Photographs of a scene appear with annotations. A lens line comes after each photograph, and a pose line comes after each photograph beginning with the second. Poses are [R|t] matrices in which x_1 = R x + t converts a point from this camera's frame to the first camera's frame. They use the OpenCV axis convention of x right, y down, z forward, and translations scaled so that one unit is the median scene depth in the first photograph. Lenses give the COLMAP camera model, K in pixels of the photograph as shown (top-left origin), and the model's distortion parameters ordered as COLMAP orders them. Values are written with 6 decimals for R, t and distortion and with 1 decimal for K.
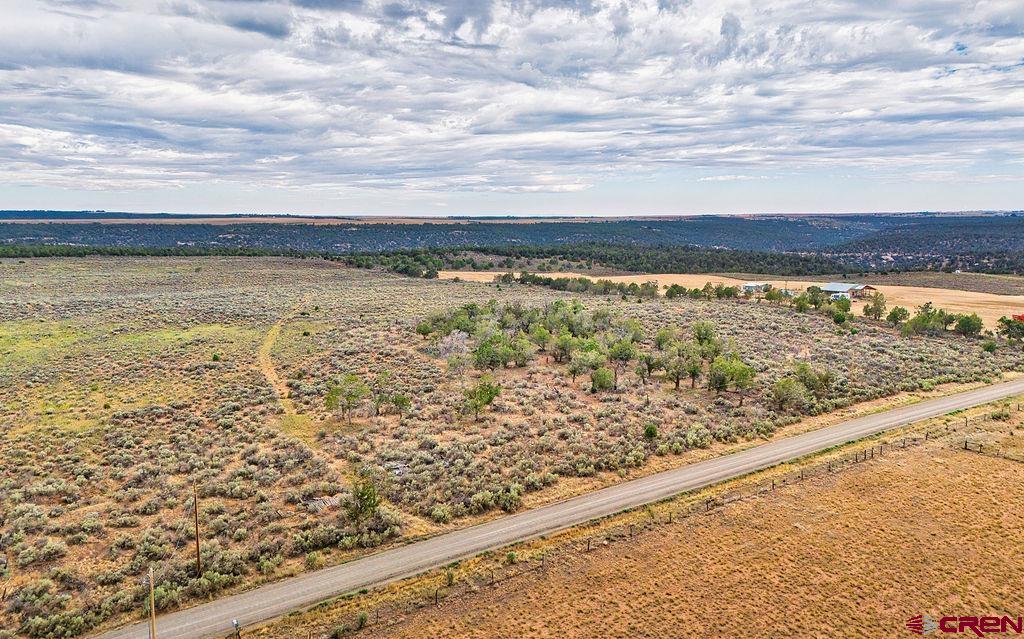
lens RADIAL K [[733.8, 0, 514.9], [0, 733.8, 314.5], [0, 0, 1]] dist [0.025839, -0.001507]
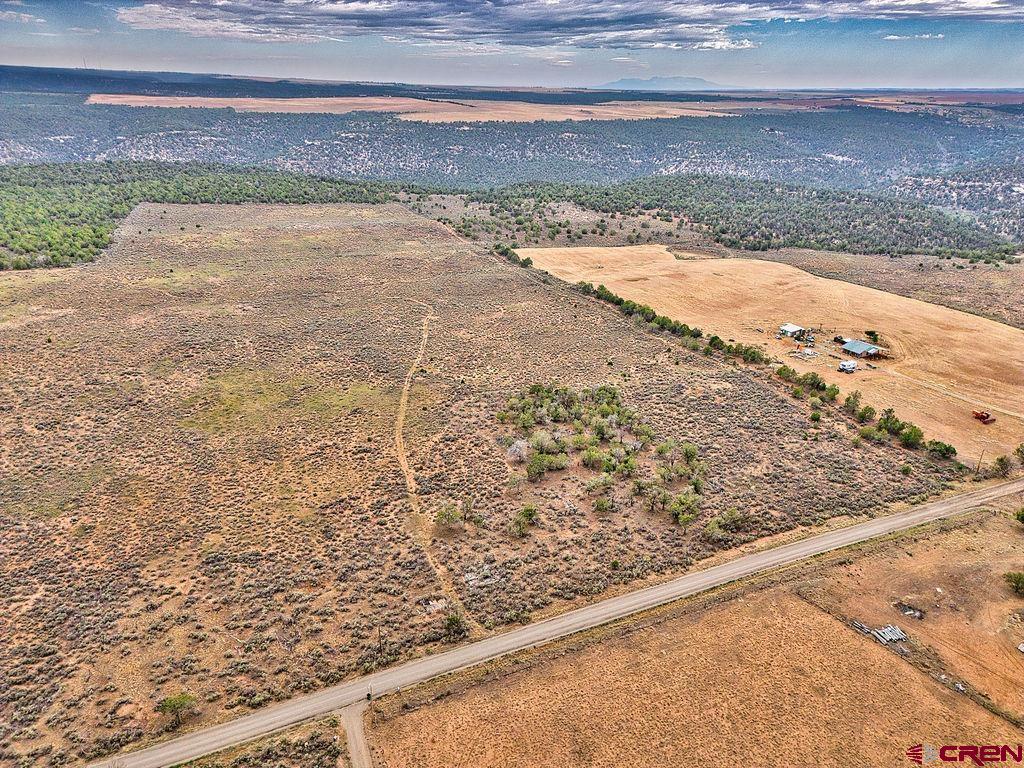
lens RADIAL K [[717.0, 0, 516.8], [0, 717.0, 382.3], [0, 0, 1]] dist [0.056490, -0.040316]
pose [[0.988028, 0.081661, -0.130889, 0.180970], [-0.044255, 0.962787, 0.266615, -0.899668], [0.147790, -0.257630, 0.954874, -0.726535]]
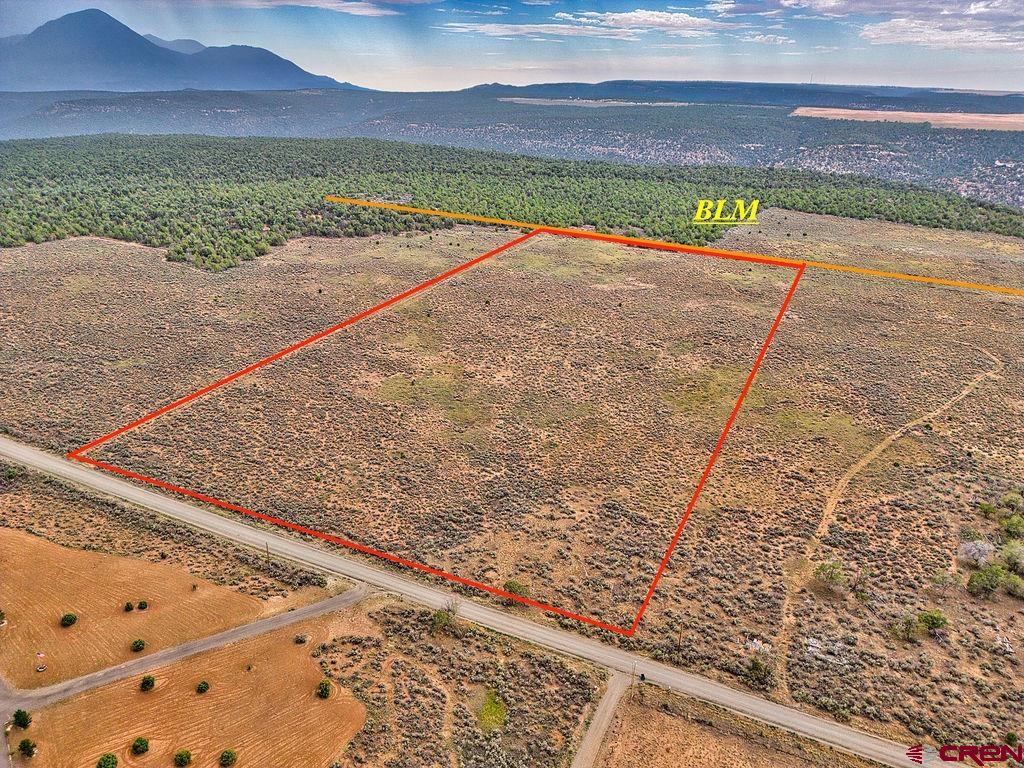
lens RADIAL K [[717.0, 0, 515.2], [0, 717.0, 384.4], [0, 0, 1]] dist [0.056490, -0.040316]
pose [[0.525212, 0.346568, -0.777202, 0.654924], [-0.132002, 0.935436, 0.327925, -0.933496], [0.840671, -0.069638, 0.537050, -0.503575]]
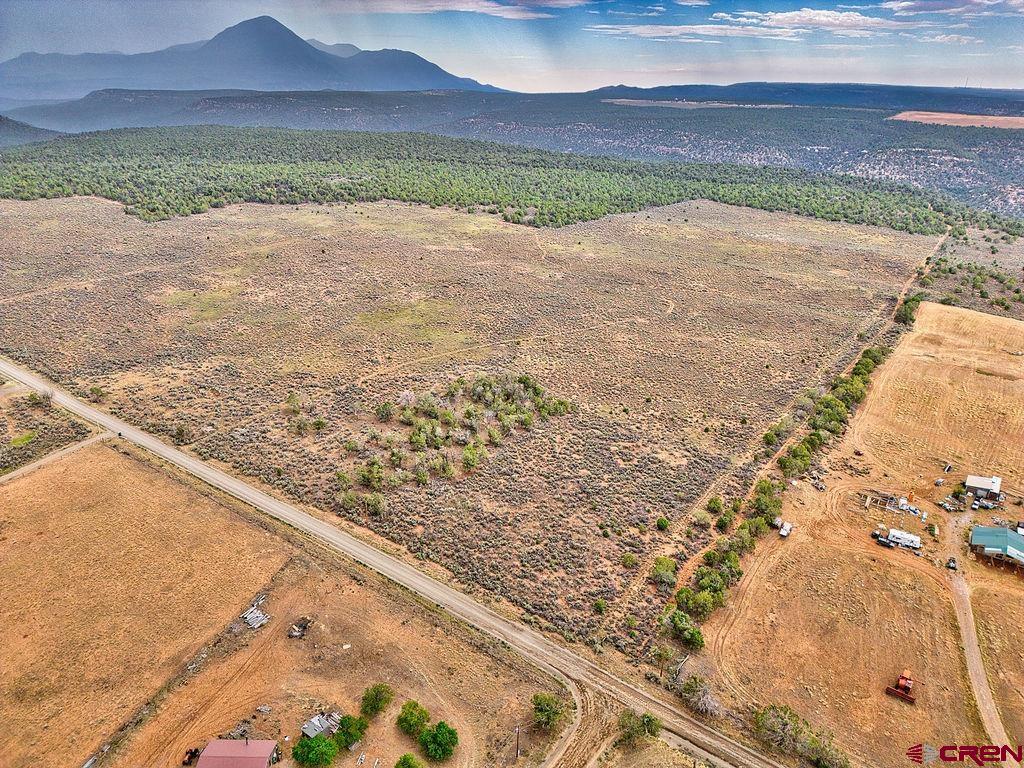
lens RADIAL K [[717.0, 0, 509.9], [0, 717.0, 383.7], [0, 0, 1]] dist [0.056490, -0.040316]
pose [[0.357055, 0.378352, -0.854027, 2.701860], [-0.146920, 0.925661, 0.348662, -1.152517], [0.922457, 0.000982, 0.386099, 1.024061]]
